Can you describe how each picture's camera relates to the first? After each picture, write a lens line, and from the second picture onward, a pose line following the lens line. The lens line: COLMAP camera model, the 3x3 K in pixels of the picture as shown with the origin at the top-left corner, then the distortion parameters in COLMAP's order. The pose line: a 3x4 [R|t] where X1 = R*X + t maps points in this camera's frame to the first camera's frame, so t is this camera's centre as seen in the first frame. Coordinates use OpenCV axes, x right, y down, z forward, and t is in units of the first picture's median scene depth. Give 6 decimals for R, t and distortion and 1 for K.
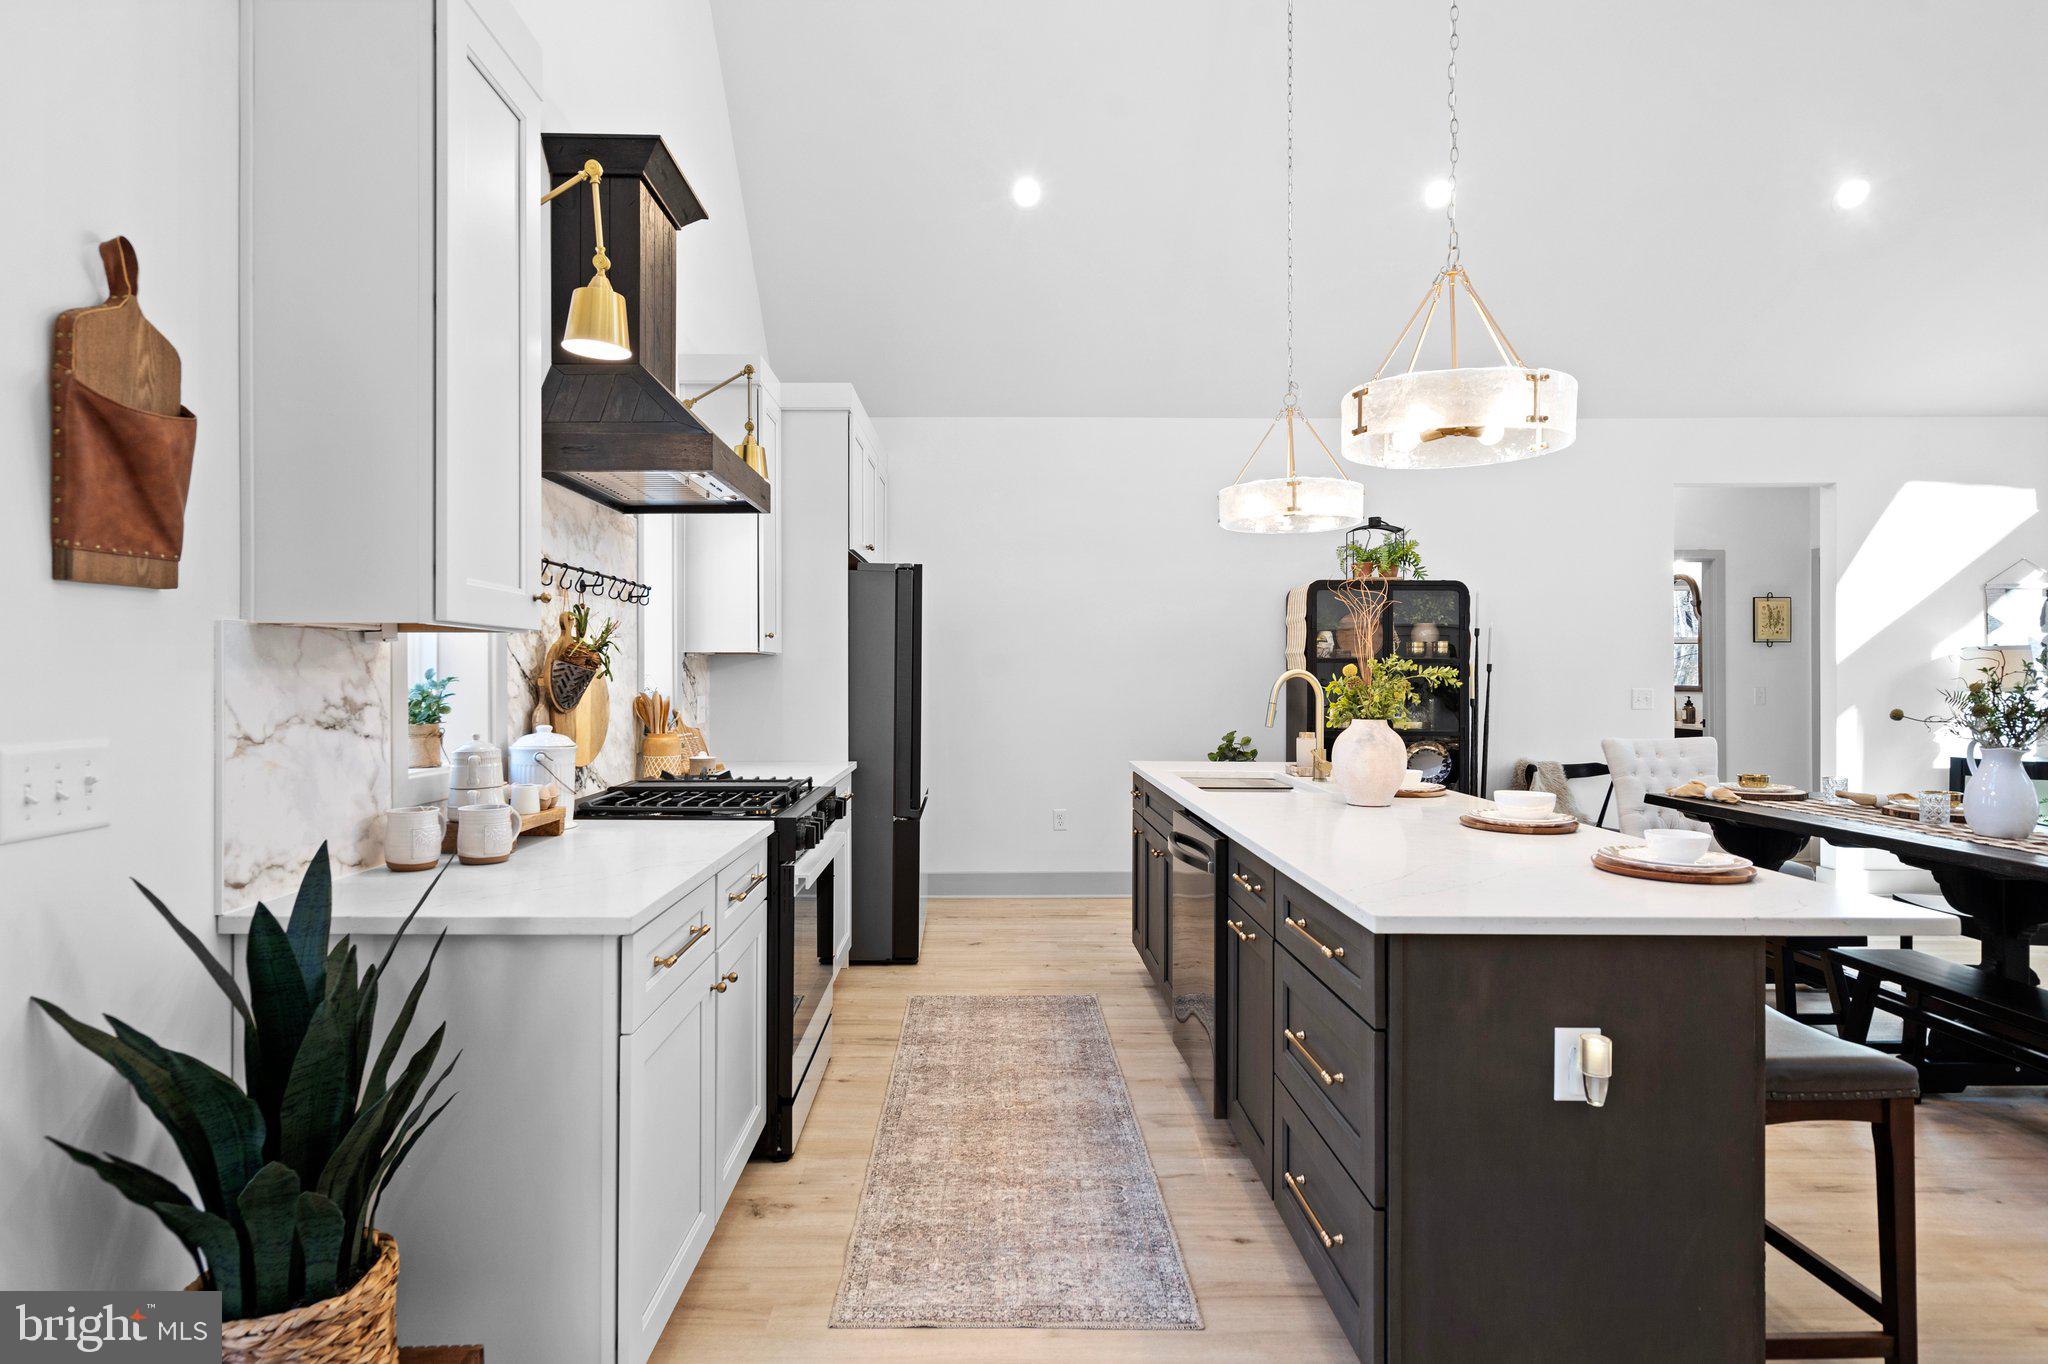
lens RADIAL K [[1053.2, 0, 998.8], [0, 1053.2, 674.1], [0, 0, 1]] dist [0.003211, 0.000033]
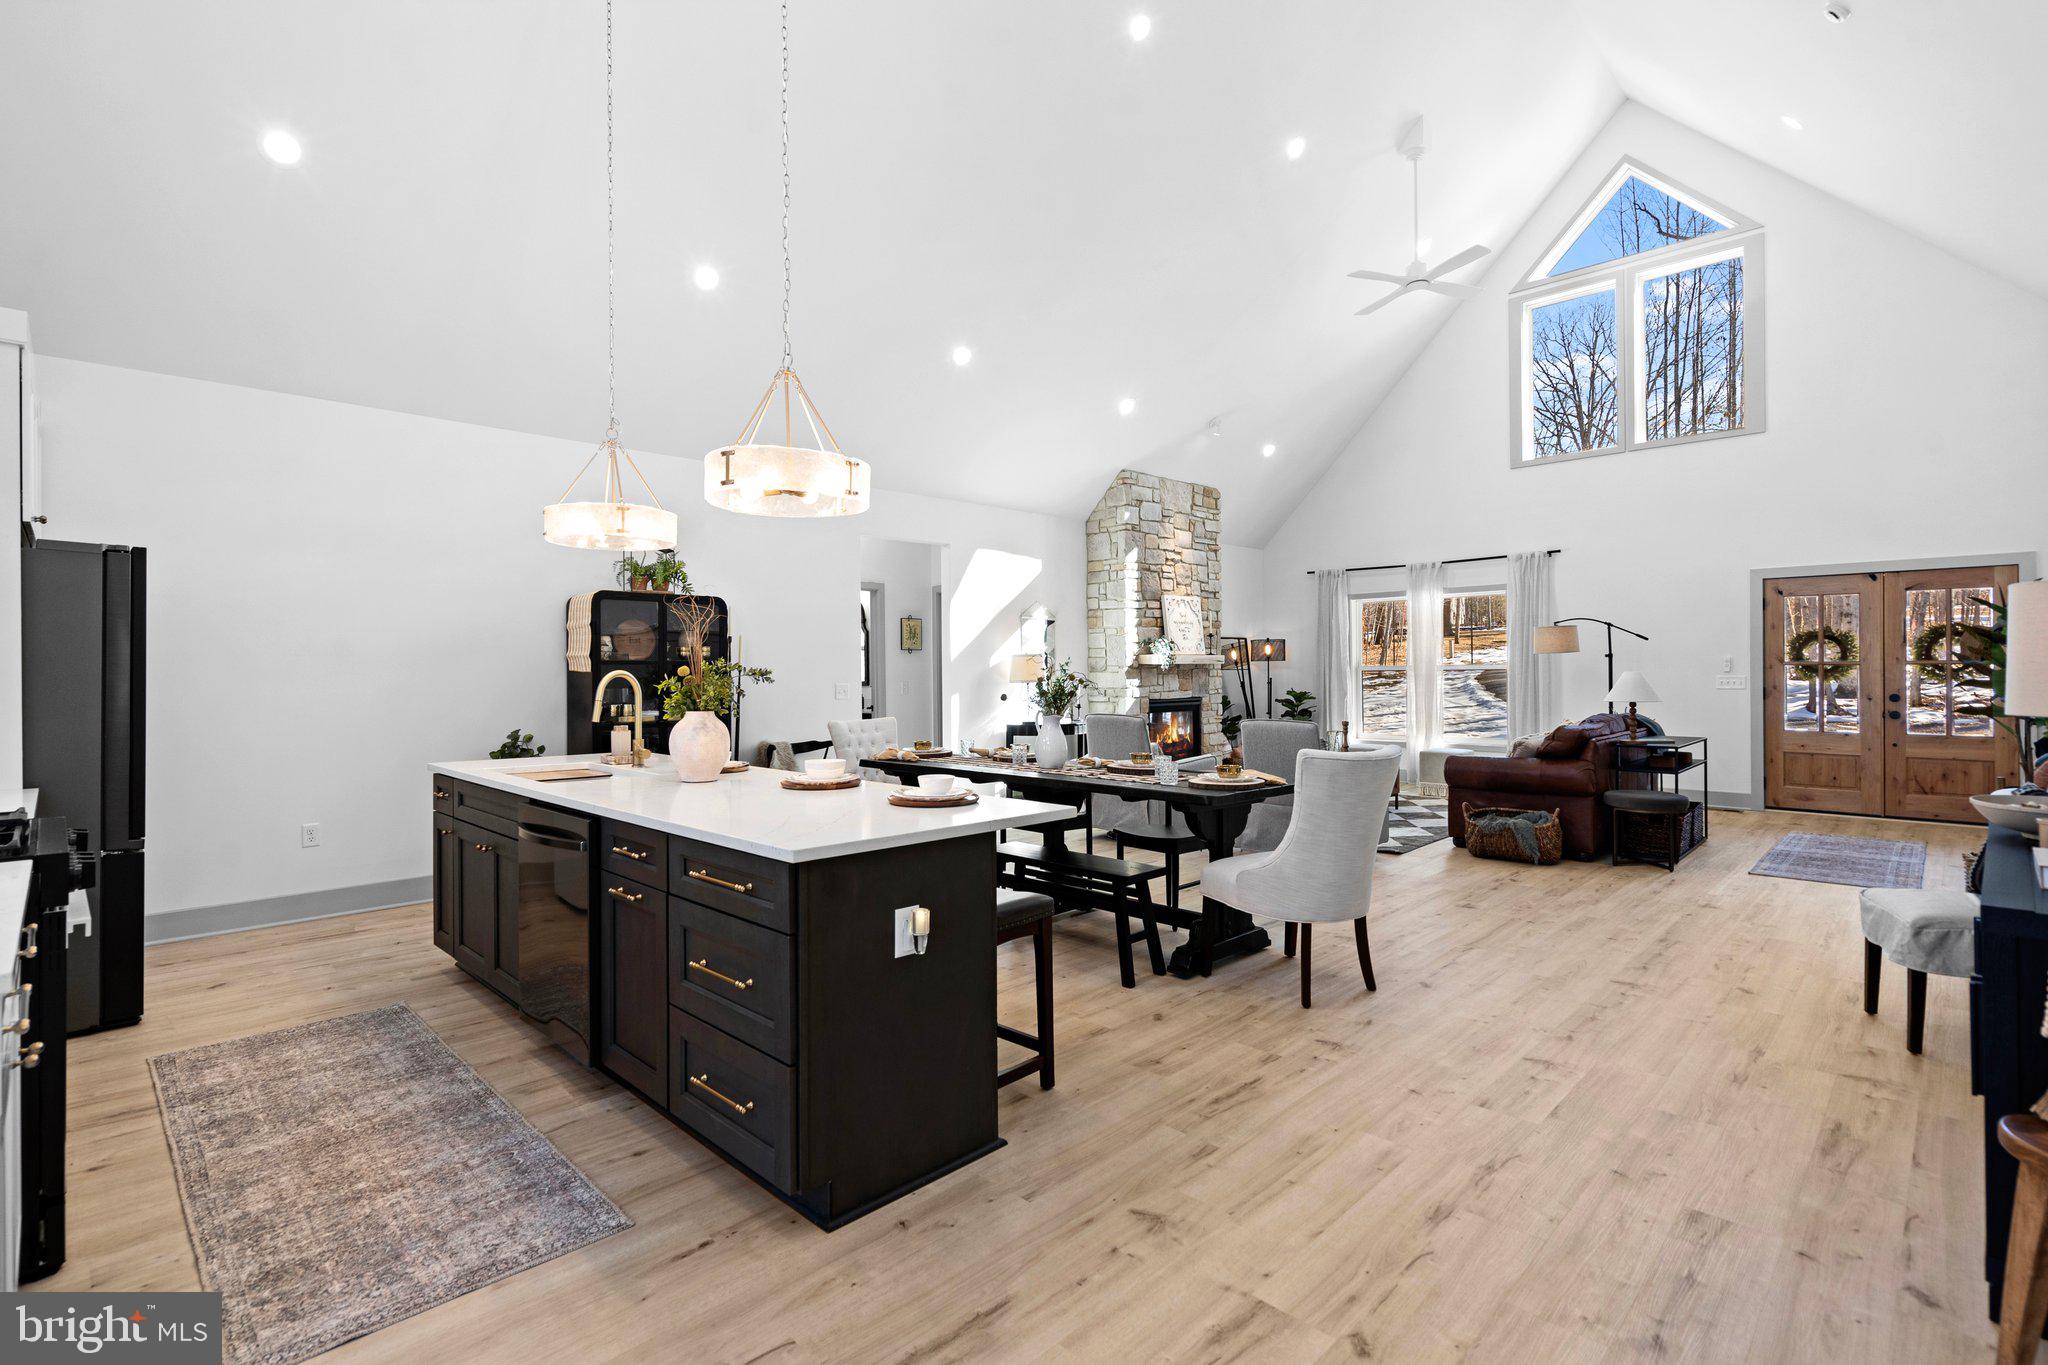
lens RADIAL K [[952.8, 0, 1021.0], [0, 952.8, 669.5], [0, 0, 1]] dist [-0.002883, -0.000365]
pose [[0.710357, -0.003280, 0.703834, -0.160661], [0.006523, 0.999977, -0.001923, -0.000784], [-0.703812, 0.005957, 0.710362, -0.047525]]
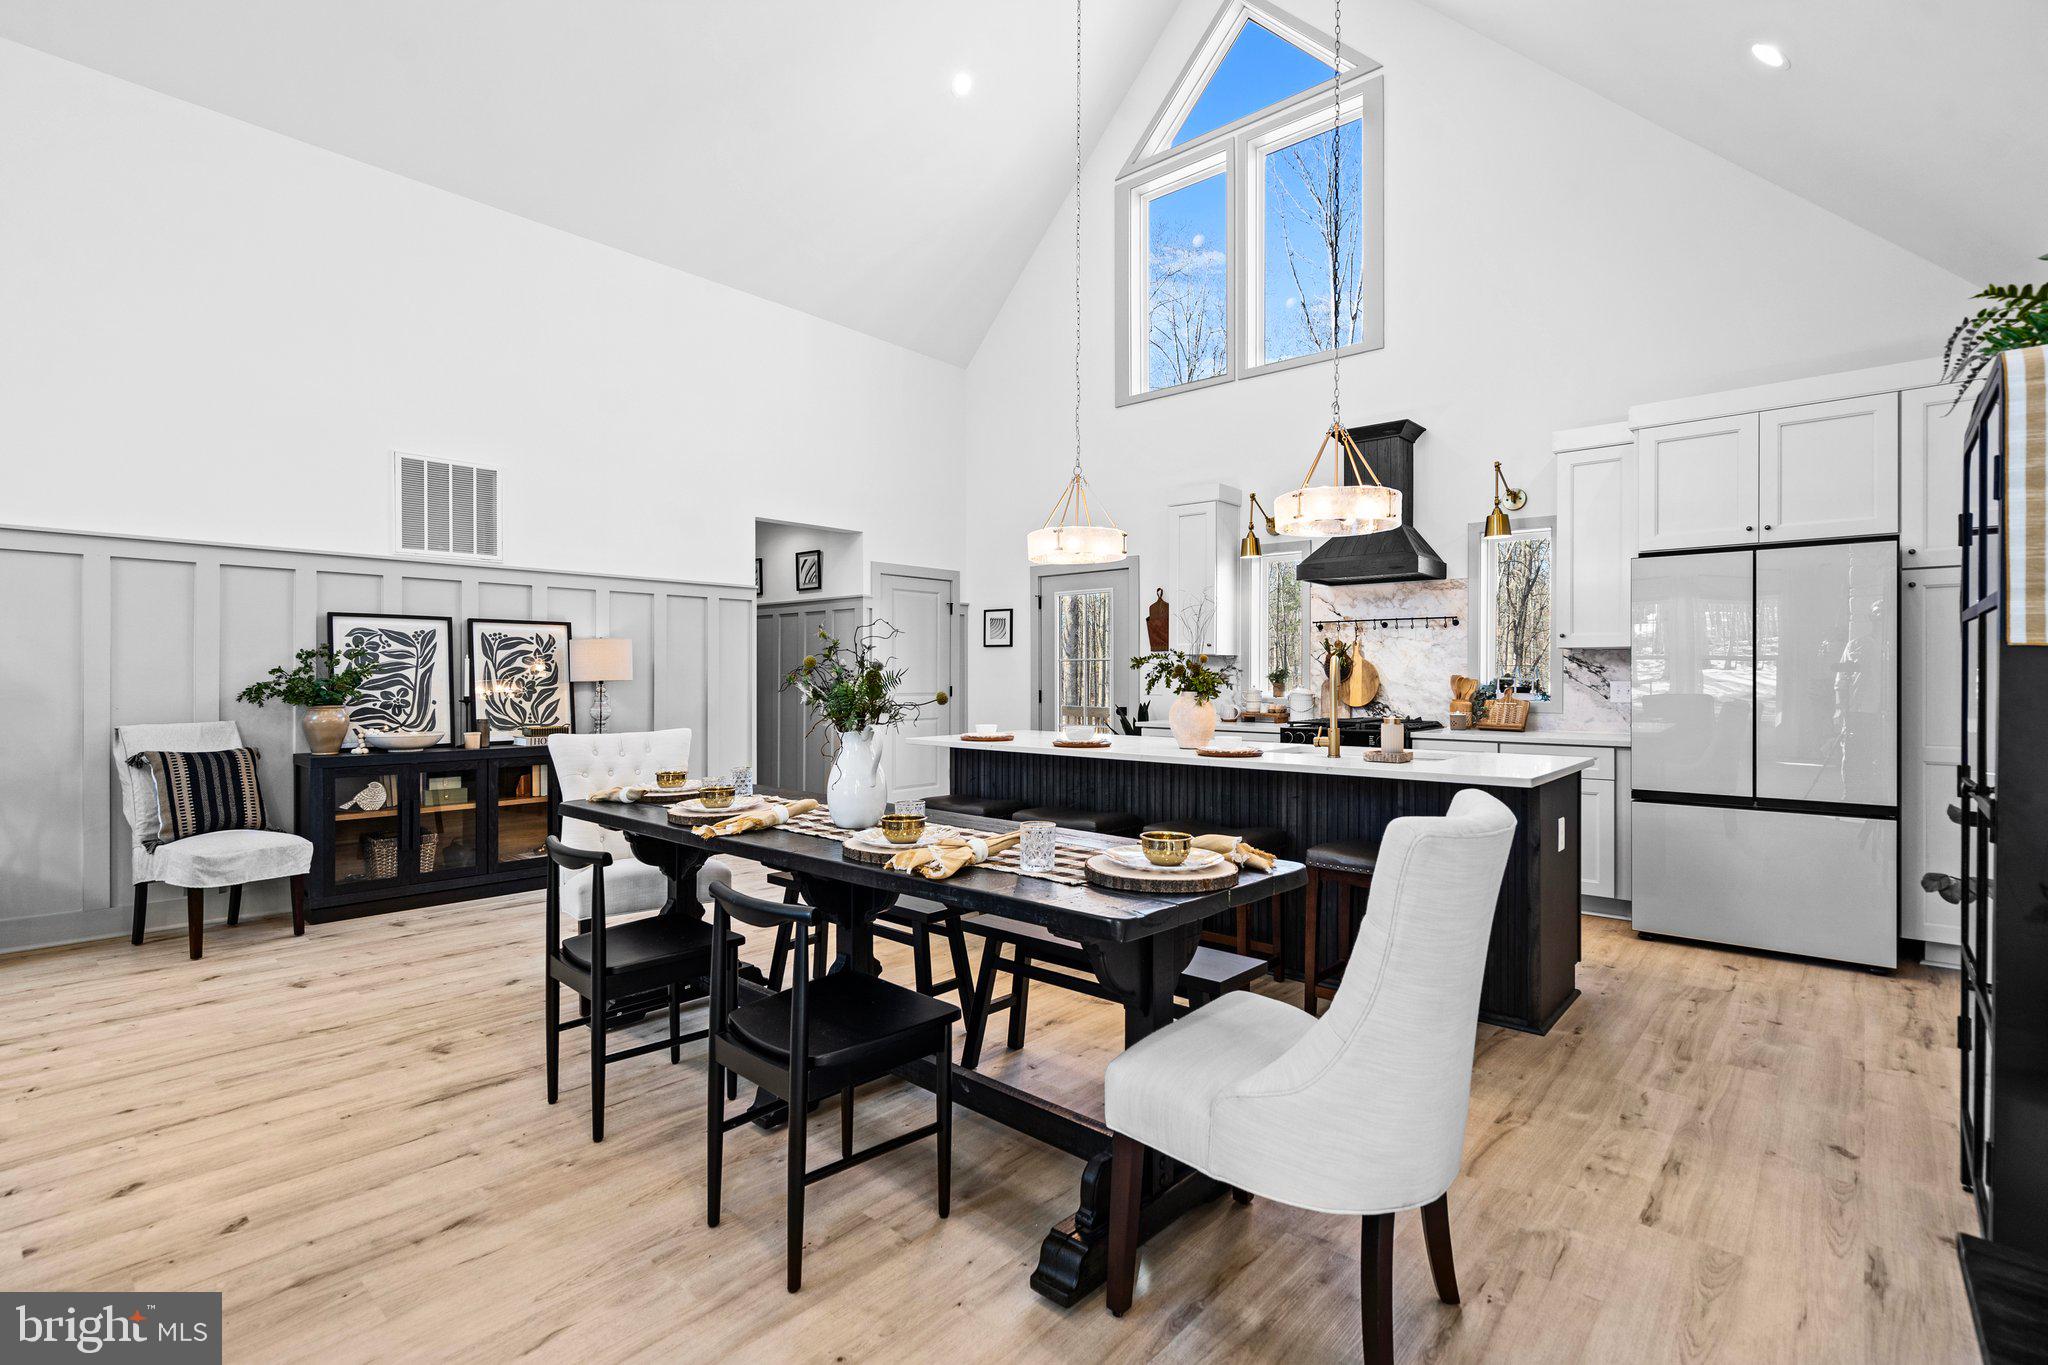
lens RADIAL K [[948.9, 0, 1022.2], [0, 948.9, 677.0], [0, 0, 1]] dist [-0.005375, -0.000006]
pose [[-0.671295, -0.000472, -0.741190, 1.507931], [-0.001458, 0.999999, 0.000684, 0.021631], [0.741189, 0.001540, -0.671294, 1.713671]]
